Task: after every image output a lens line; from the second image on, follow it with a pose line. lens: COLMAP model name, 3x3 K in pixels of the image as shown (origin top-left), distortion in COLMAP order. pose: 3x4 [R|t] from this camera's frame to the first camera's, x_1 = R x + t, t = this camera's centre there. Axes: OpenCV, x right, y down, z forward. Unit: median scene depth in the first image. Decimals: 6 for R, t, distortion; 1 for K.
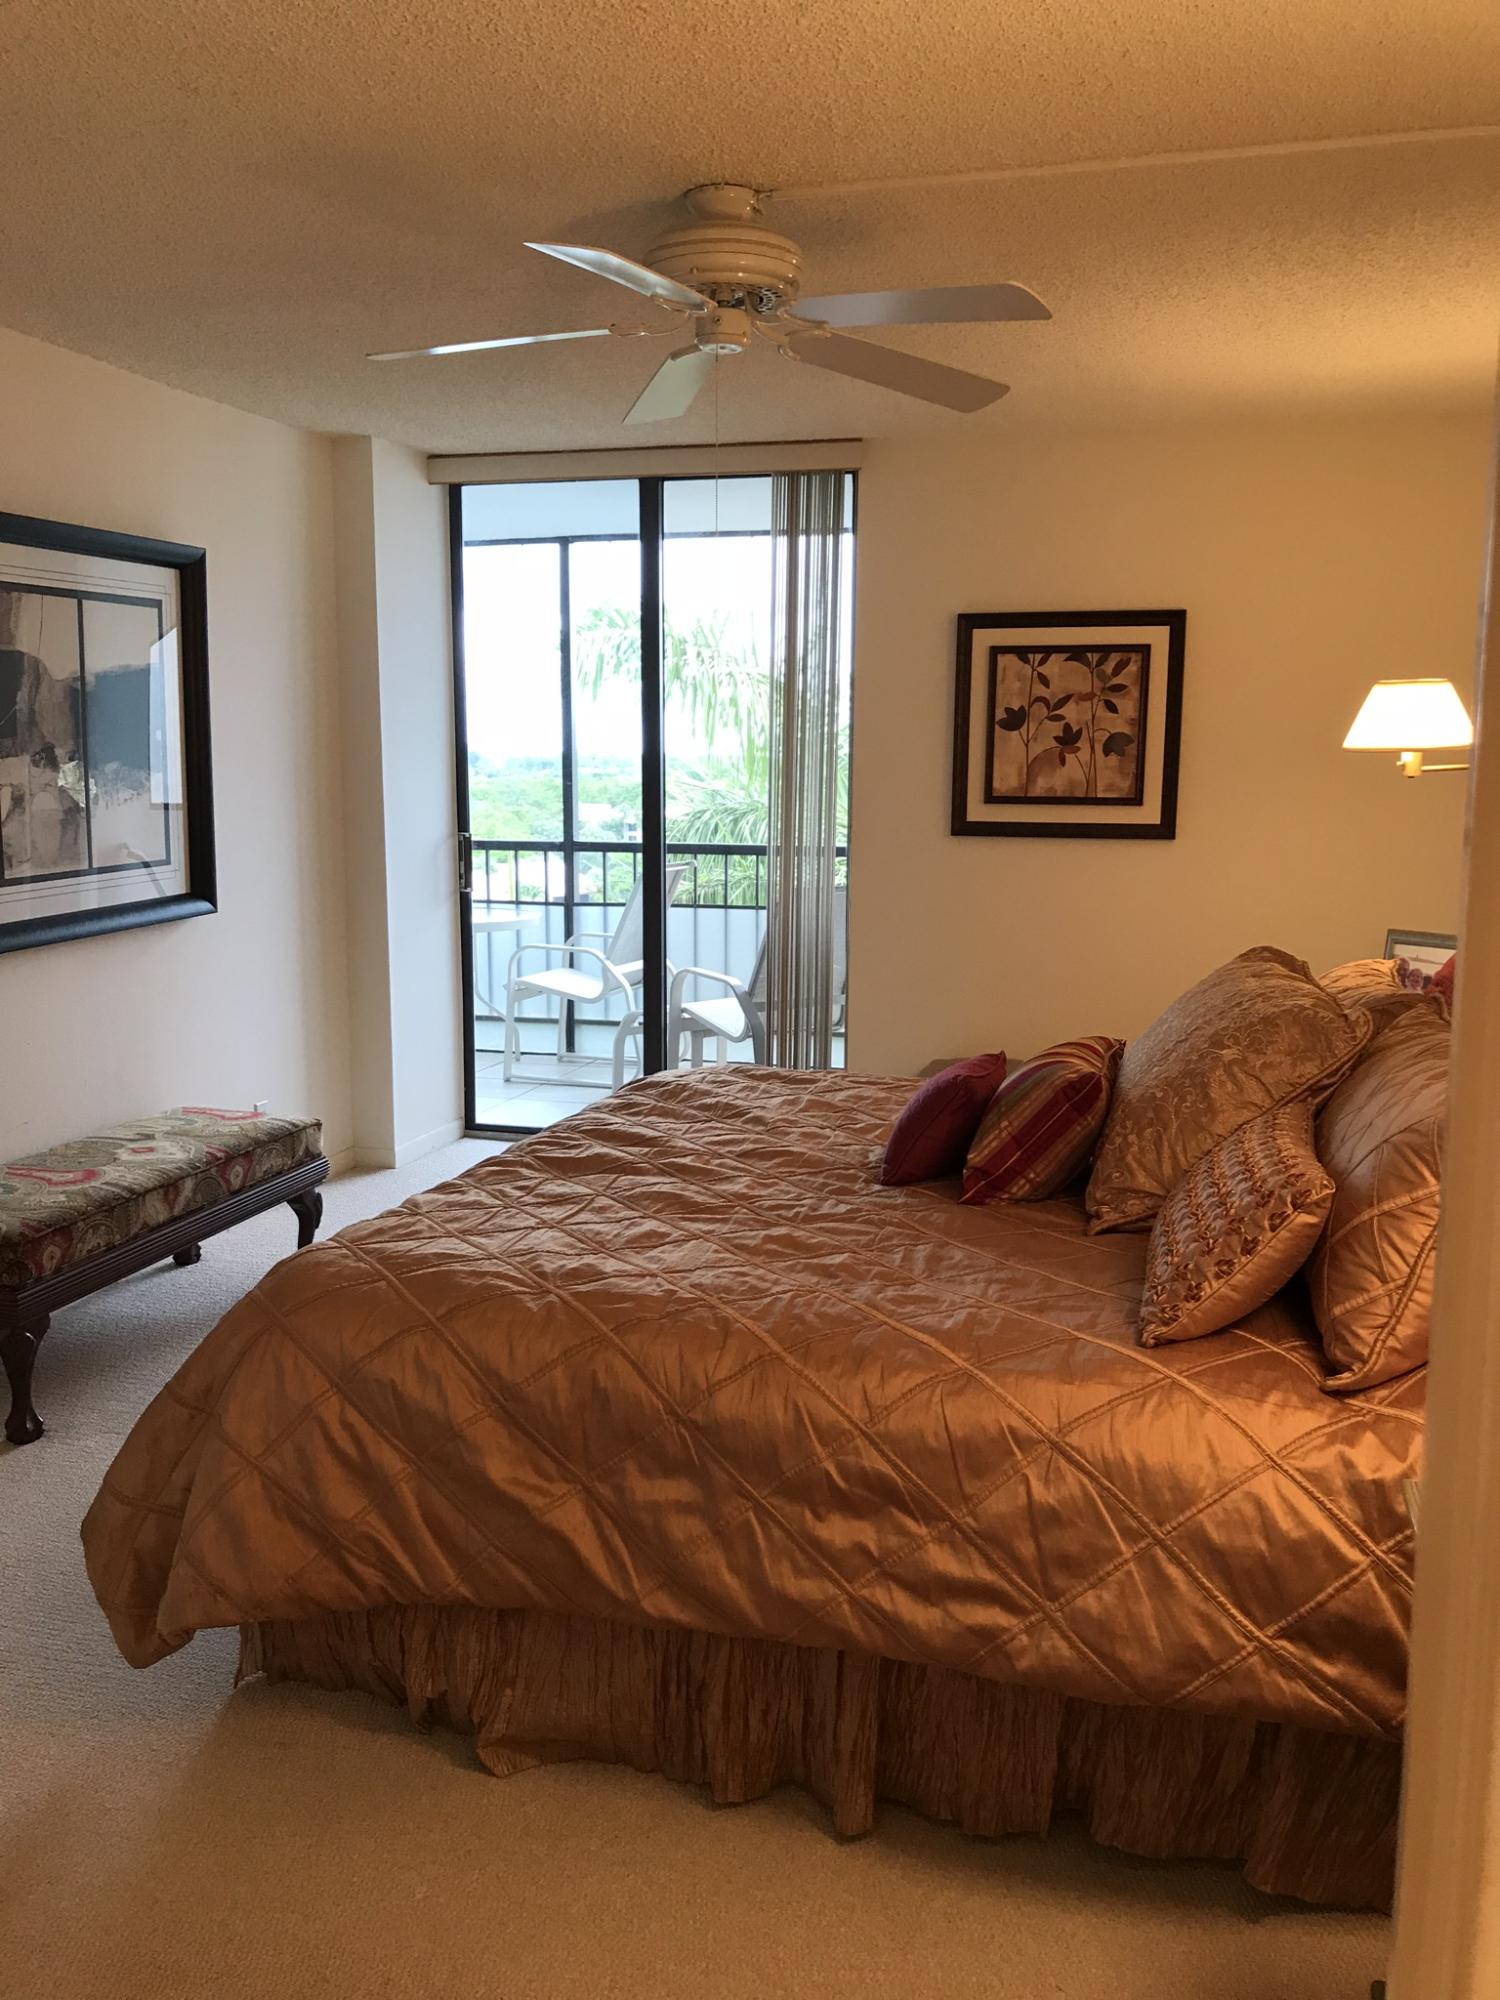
lens RADIAL K [[1642.6, 0, 750.2], [0, 1642.6, 1003.9], [0, 0, 1]] dist [0.010742, -0.036973]
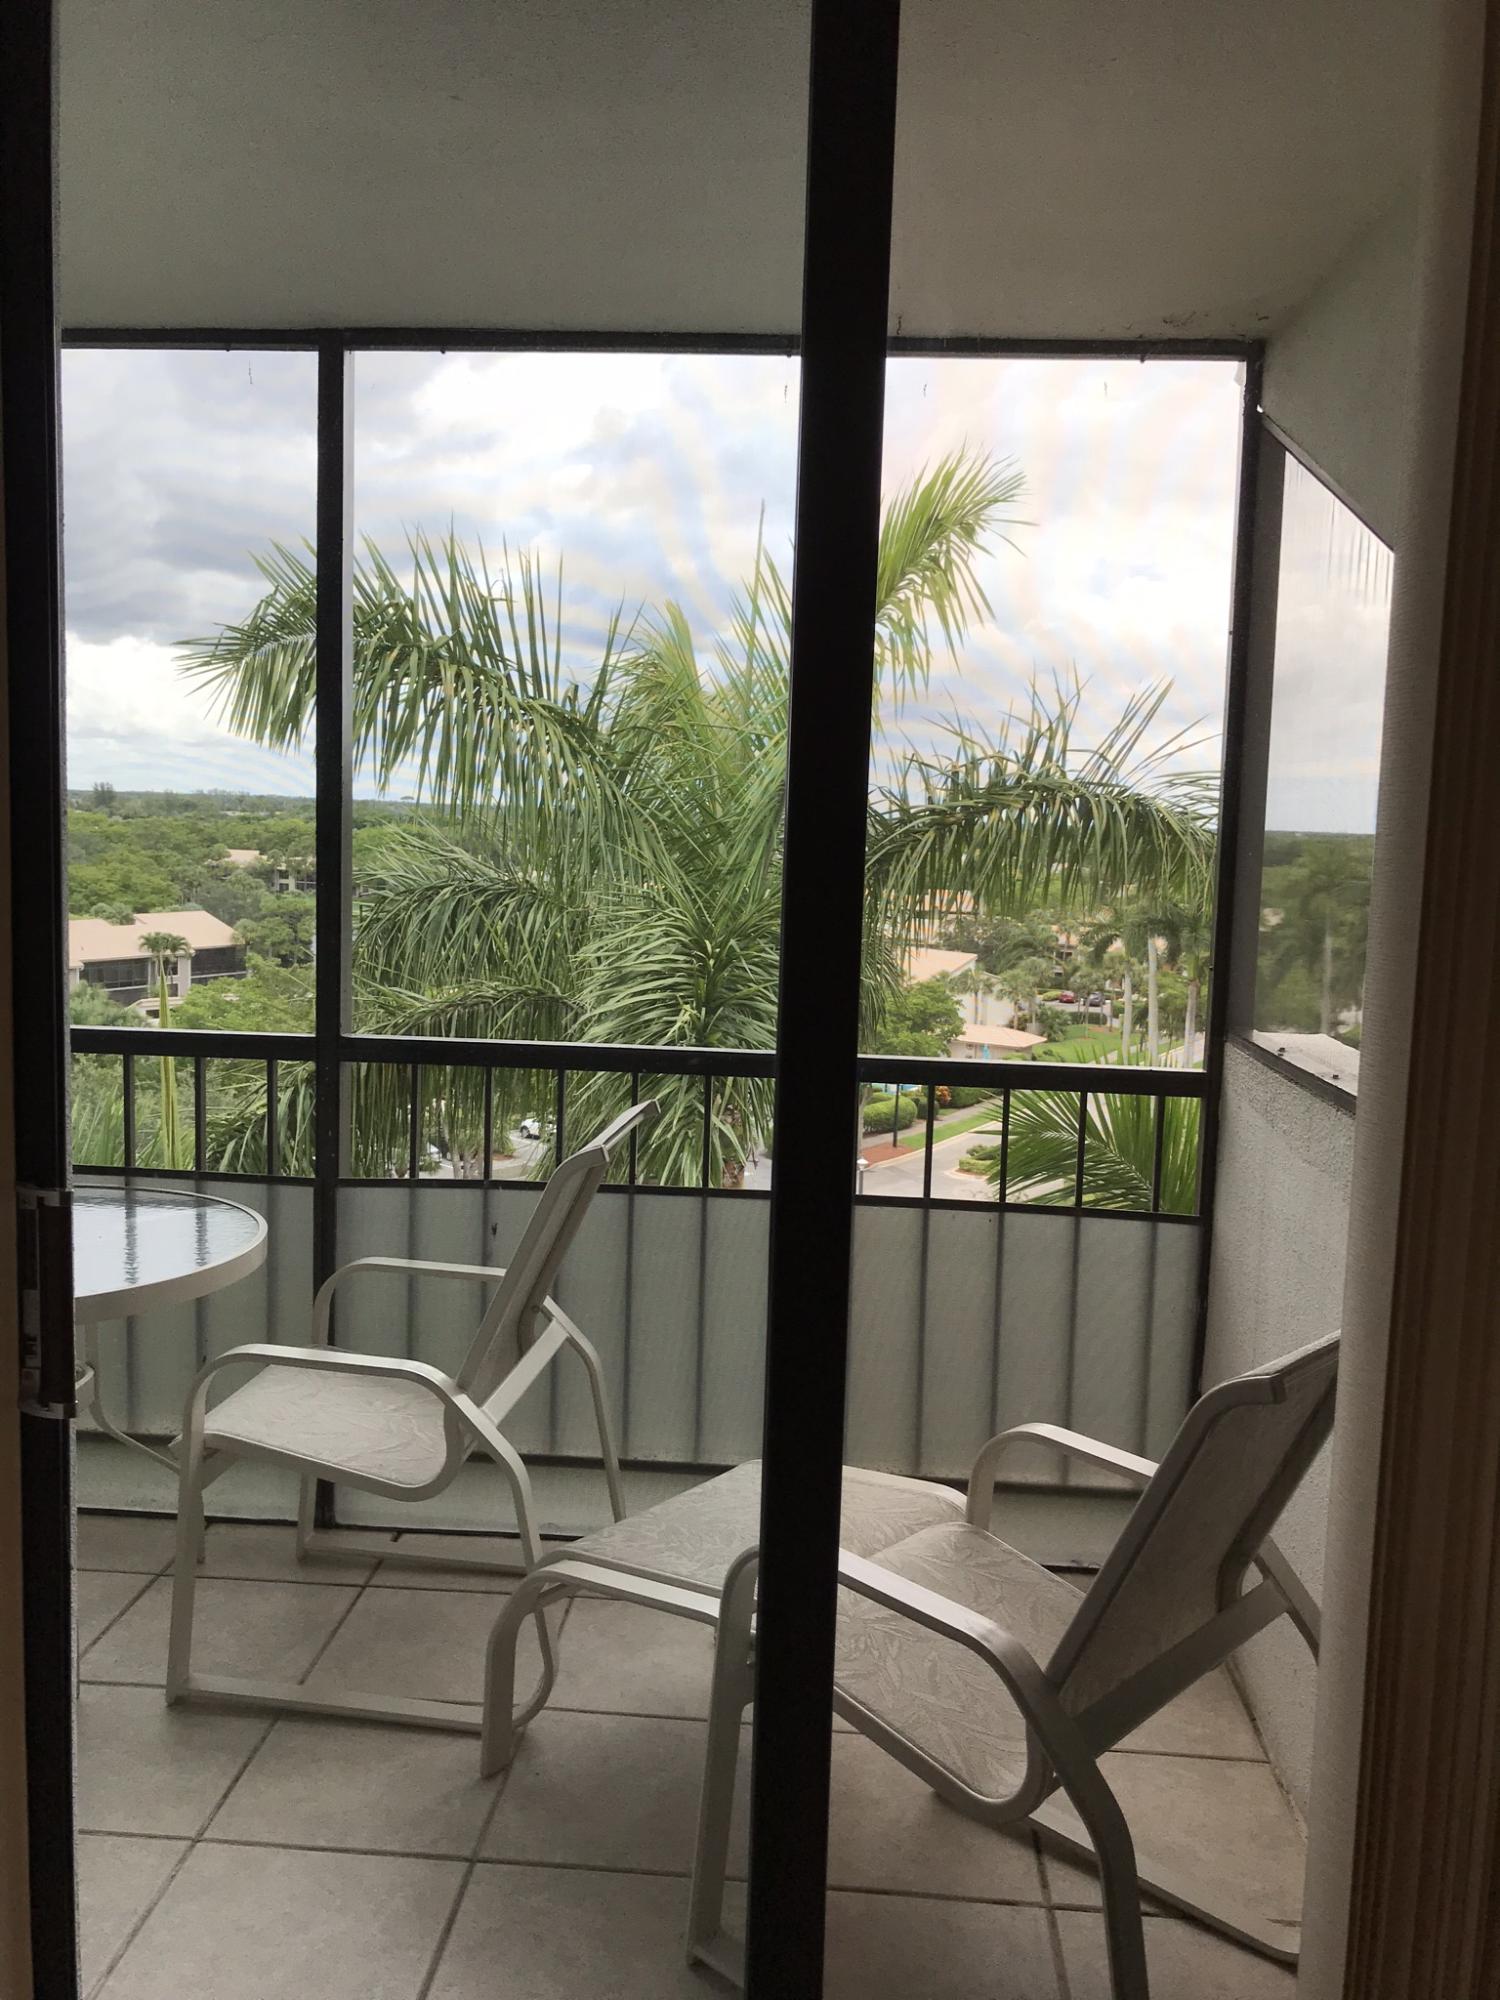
lens RADIAL K [[1642.6, 0, 747.5], [0, 1642.6, 938.2], [0, 0, 1]] dist [0.010742, -0.036973]
pose [[0.978906, 0.002968, 0.204288, -0.092104], [0.011076, 0.997653, -0.067568, -0.096451], [-0.204009, 0.068406, 0.976576, 0.561228]]
